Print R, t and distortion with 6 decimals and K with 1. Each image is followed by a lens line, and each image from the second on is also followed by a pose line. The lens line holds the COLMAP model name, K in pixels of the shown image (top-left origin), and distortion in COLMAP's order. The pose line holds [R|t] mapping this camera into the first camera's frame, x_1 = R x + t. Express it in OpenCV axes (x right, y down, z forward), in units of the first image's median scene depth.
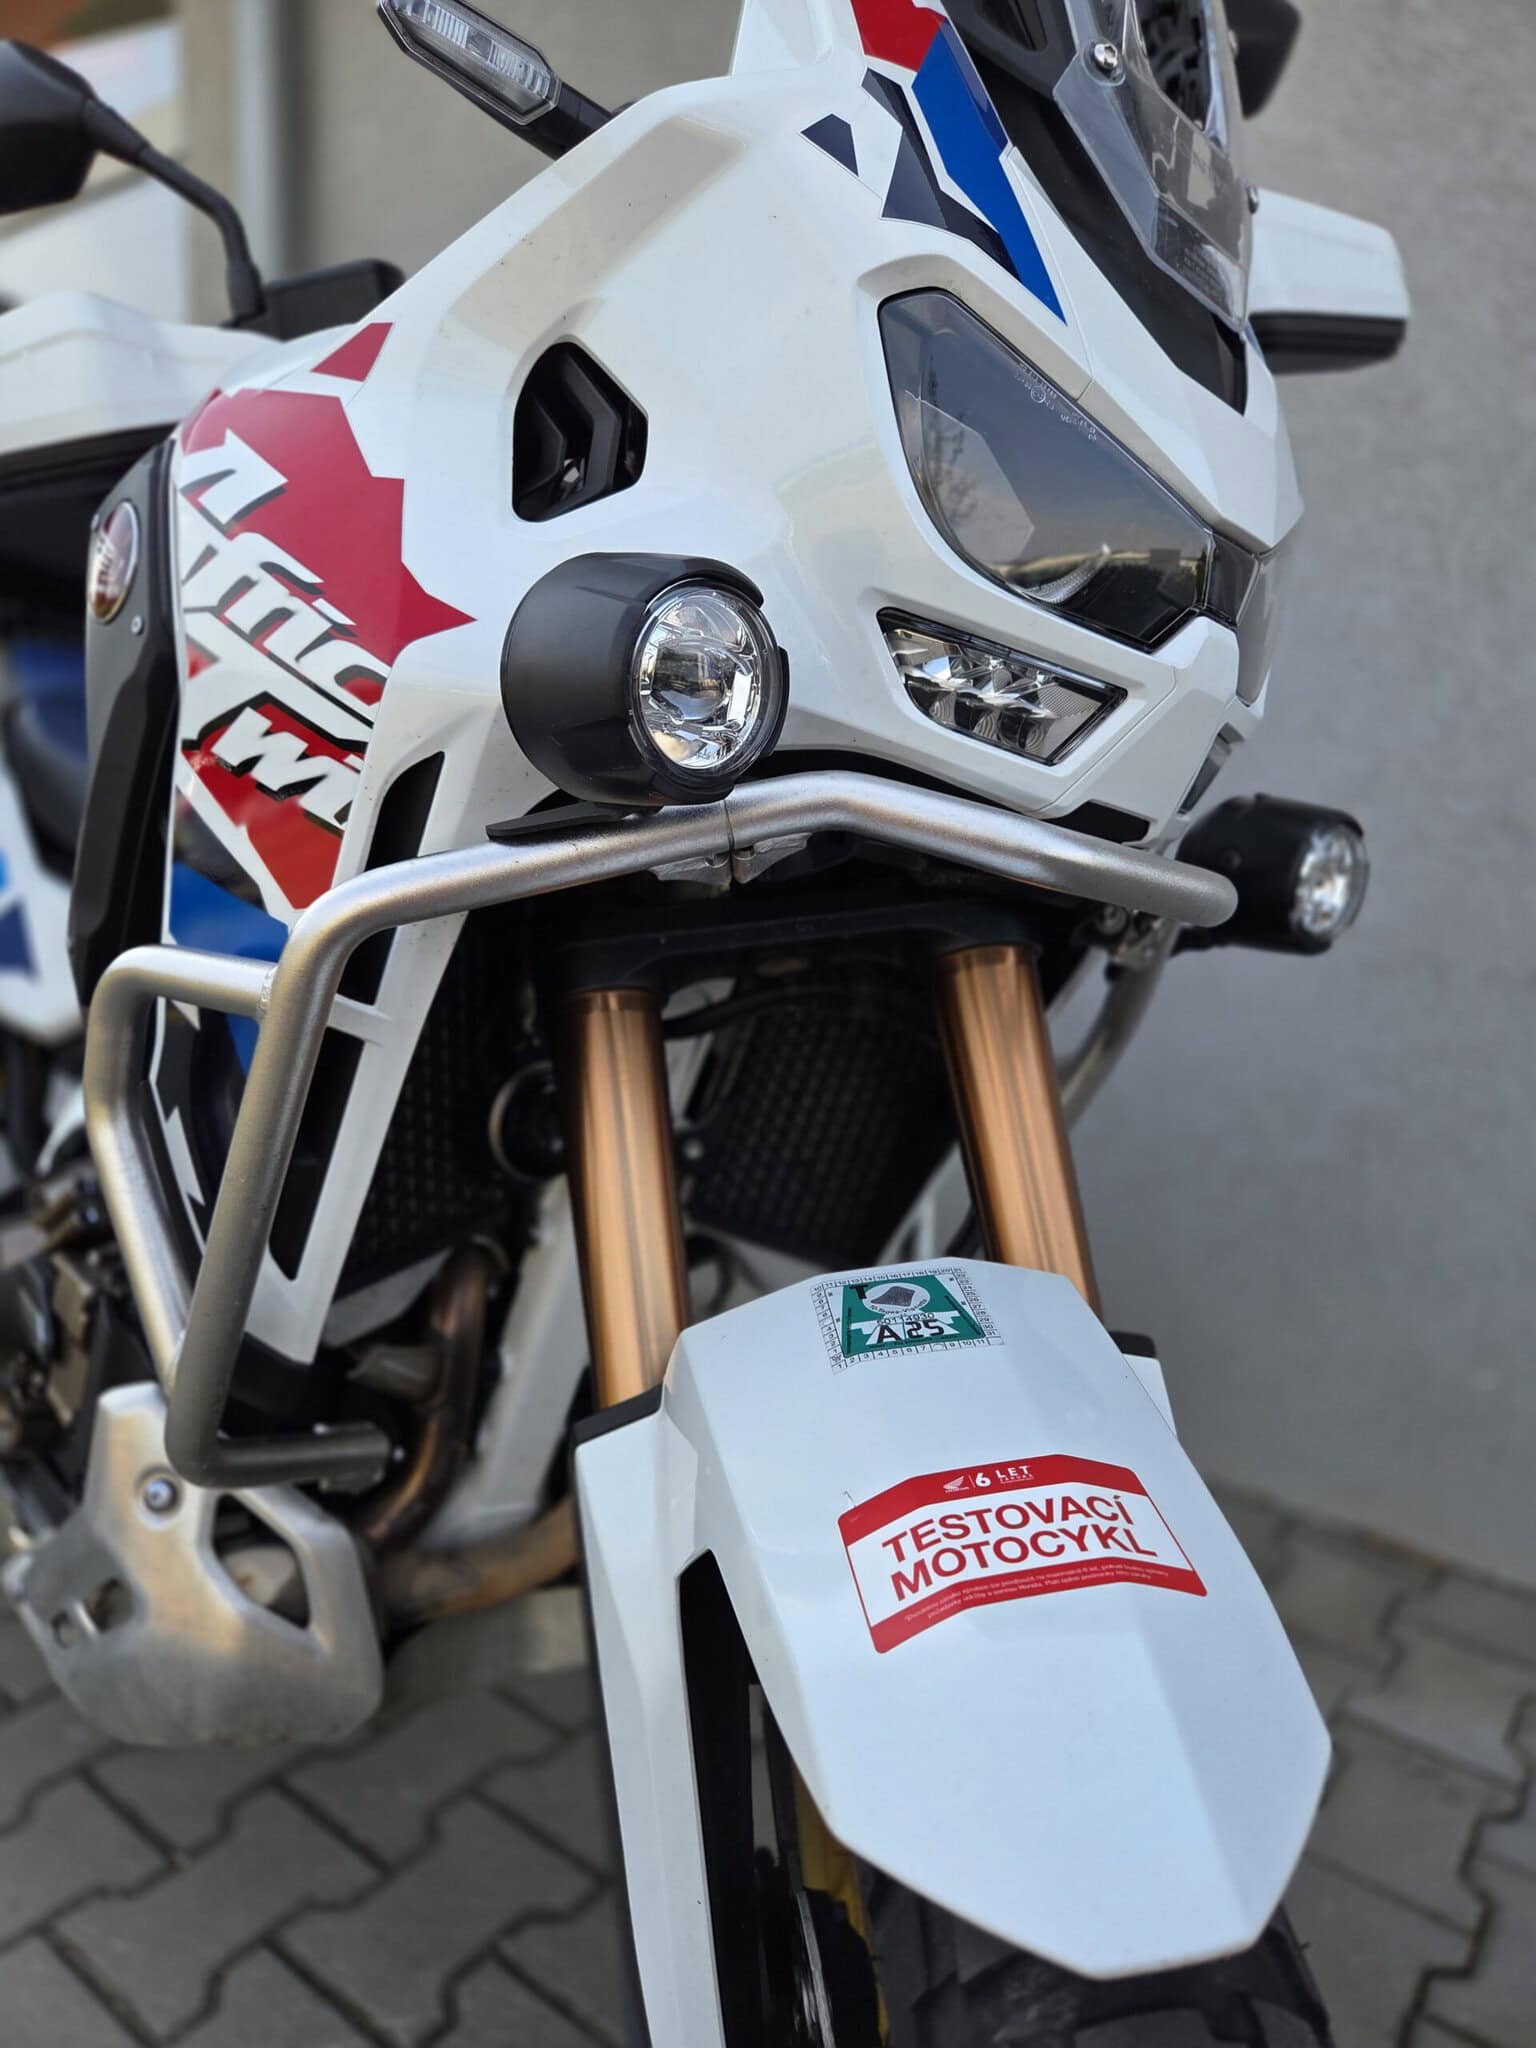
lens RADIAL K [[1379.4, 0, 768.0], [0, 1379.4, 1024.0], [0, 0, 1]] dist [0.075303, -0.068980]
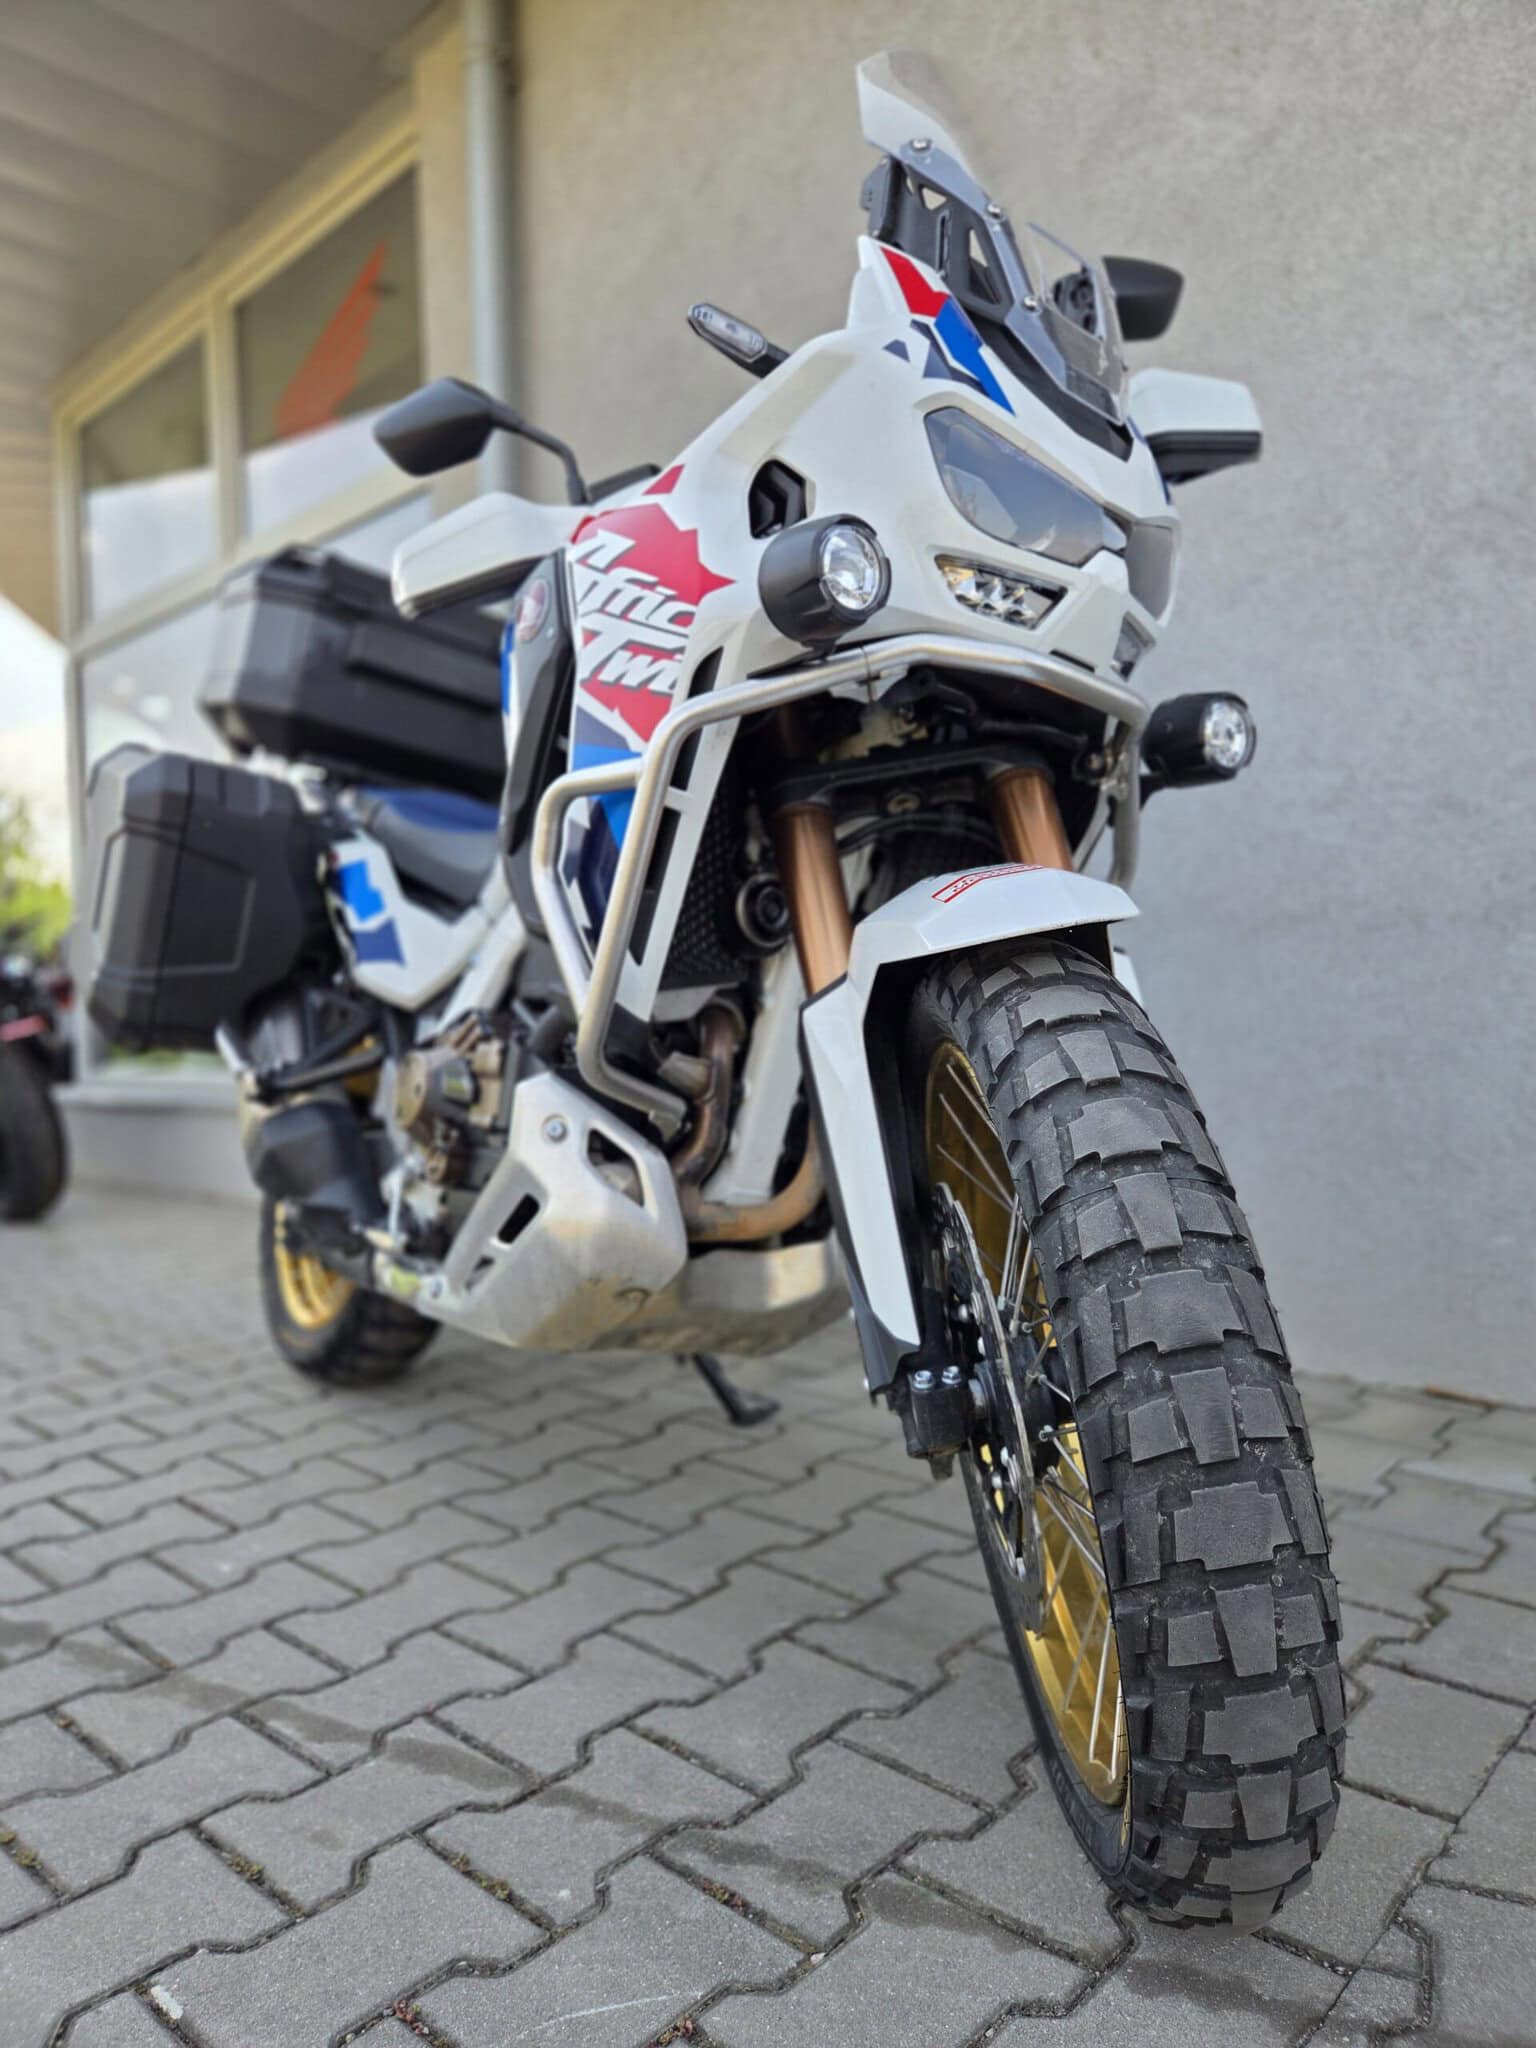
lens RADIAL K [[1379.4, 0, 768.0], [0, 1379.4, 1024.0], [0, 0, 1]] dist [0.075303, -0.068980]
pose [[0.993328, -0.066741, -0.094047, -0.015115], [0.048441, 0.981559, -0.184922, 0.676078], [0.104655, 0.179132, 0.978243, -0.814461]]
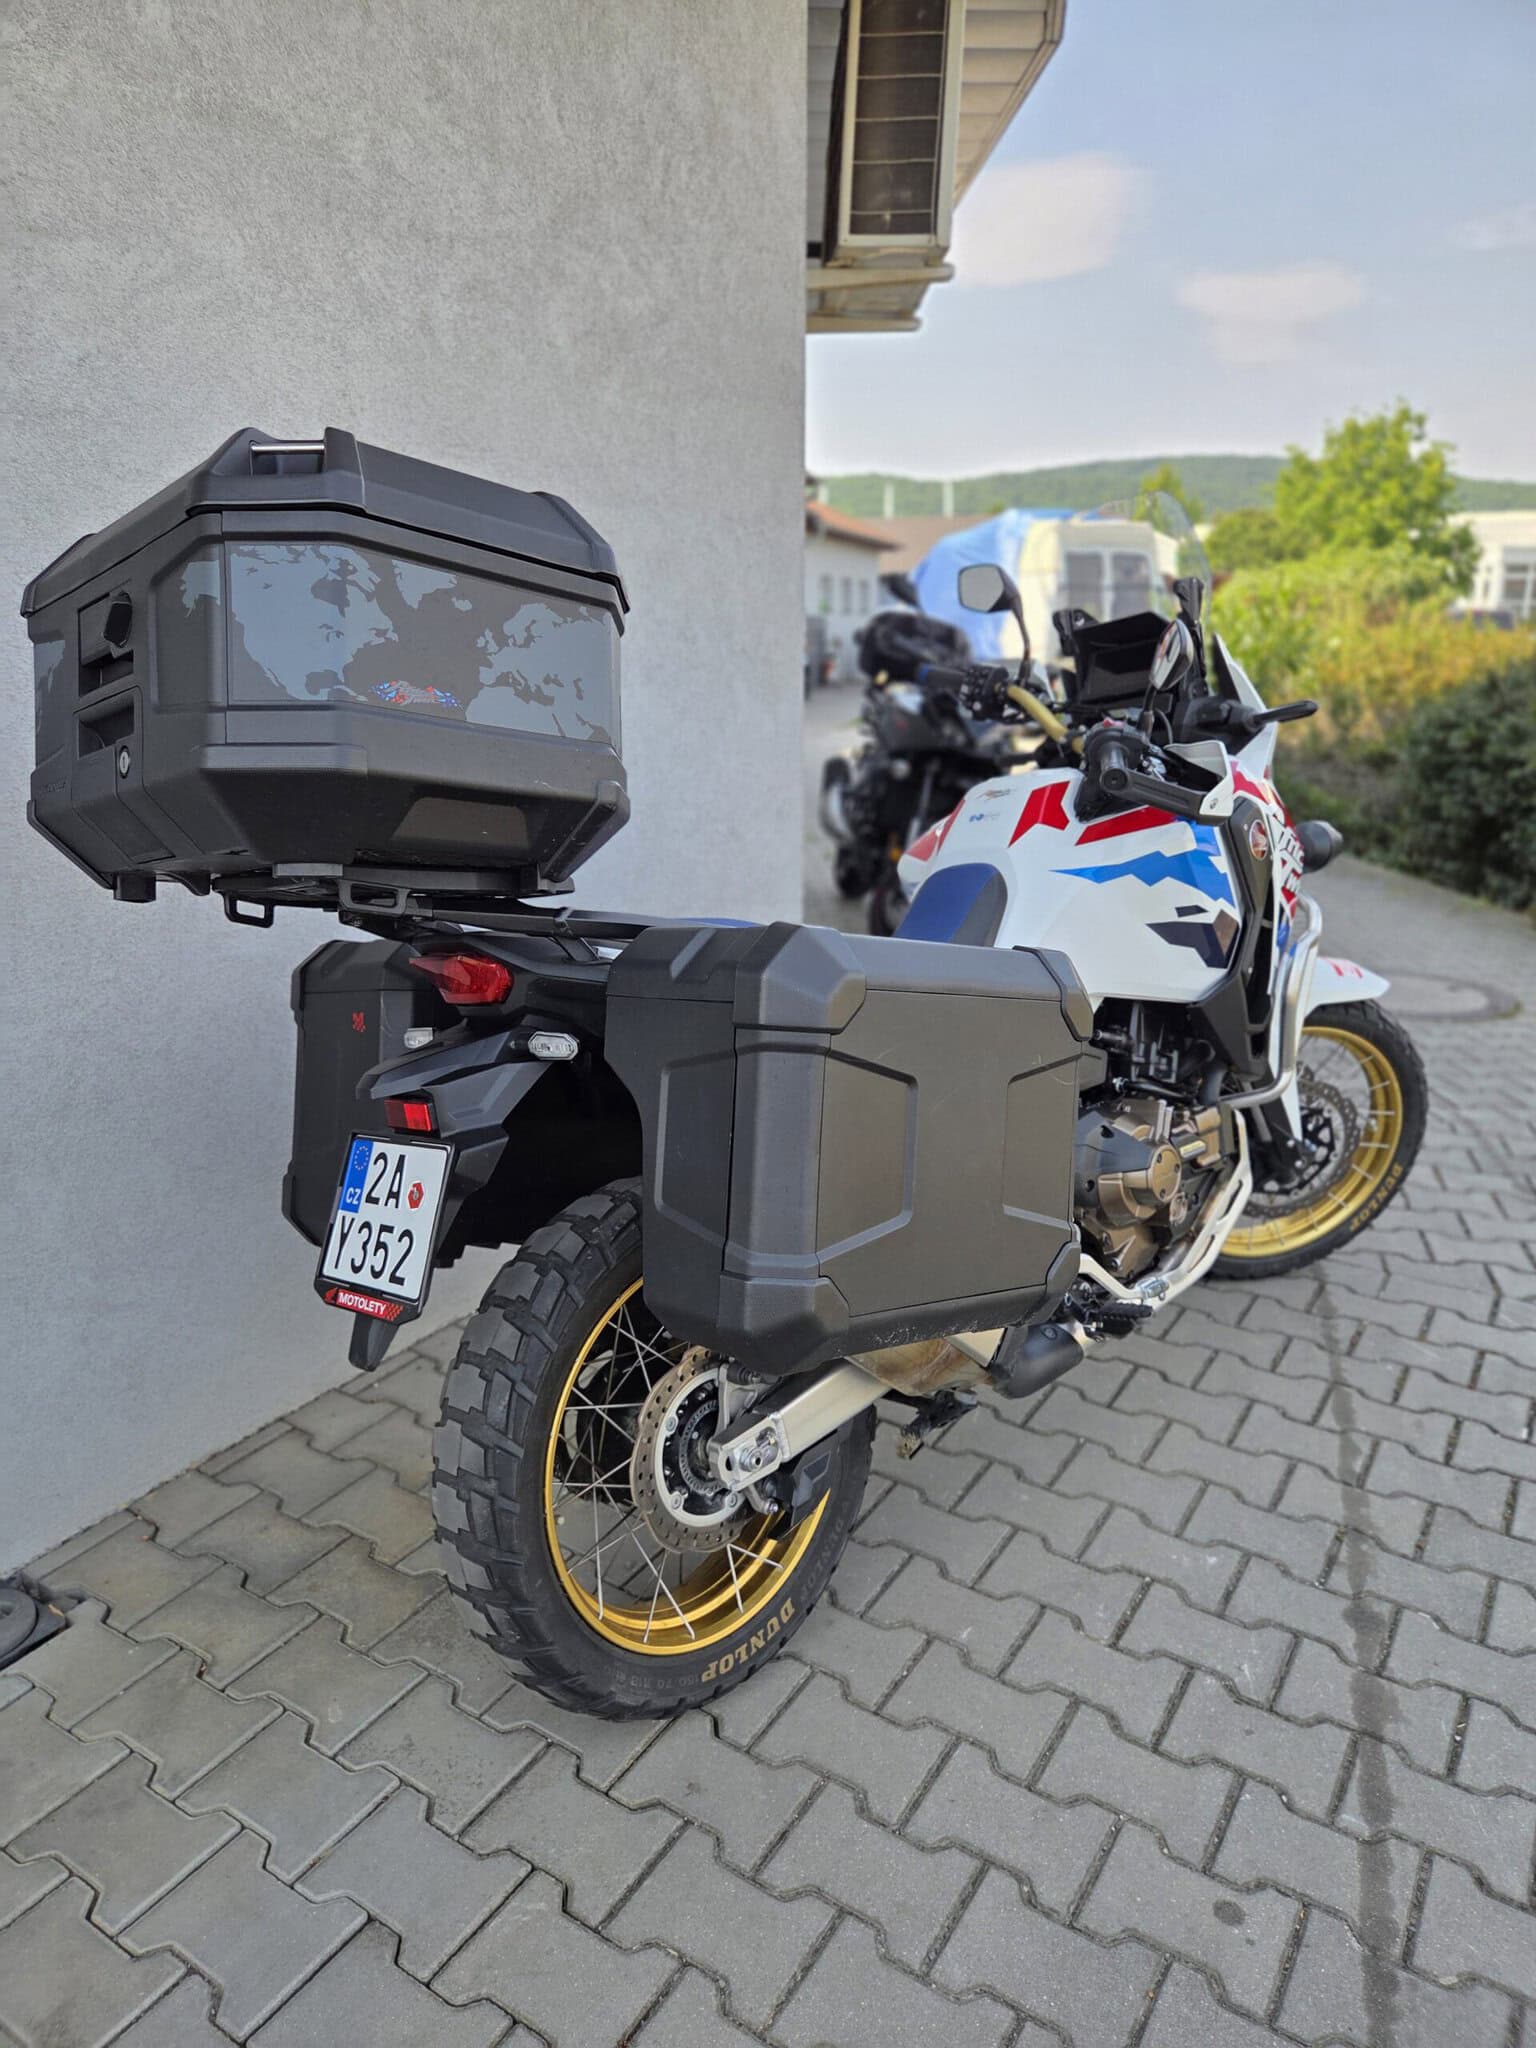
lens RADIAL K [[1379.4, 0, 768.0], [0, 1379.4, 1024.0], [0, 0, 1]] dist [0.075303, -0.068980]
pose [[-0.089009, -0.293282, 0.951873, -3.903057], [0.190975, 0.932911, 0.305298, -1.219233], [-0.977551, 0.208958, -0.027028, 2.540634]]
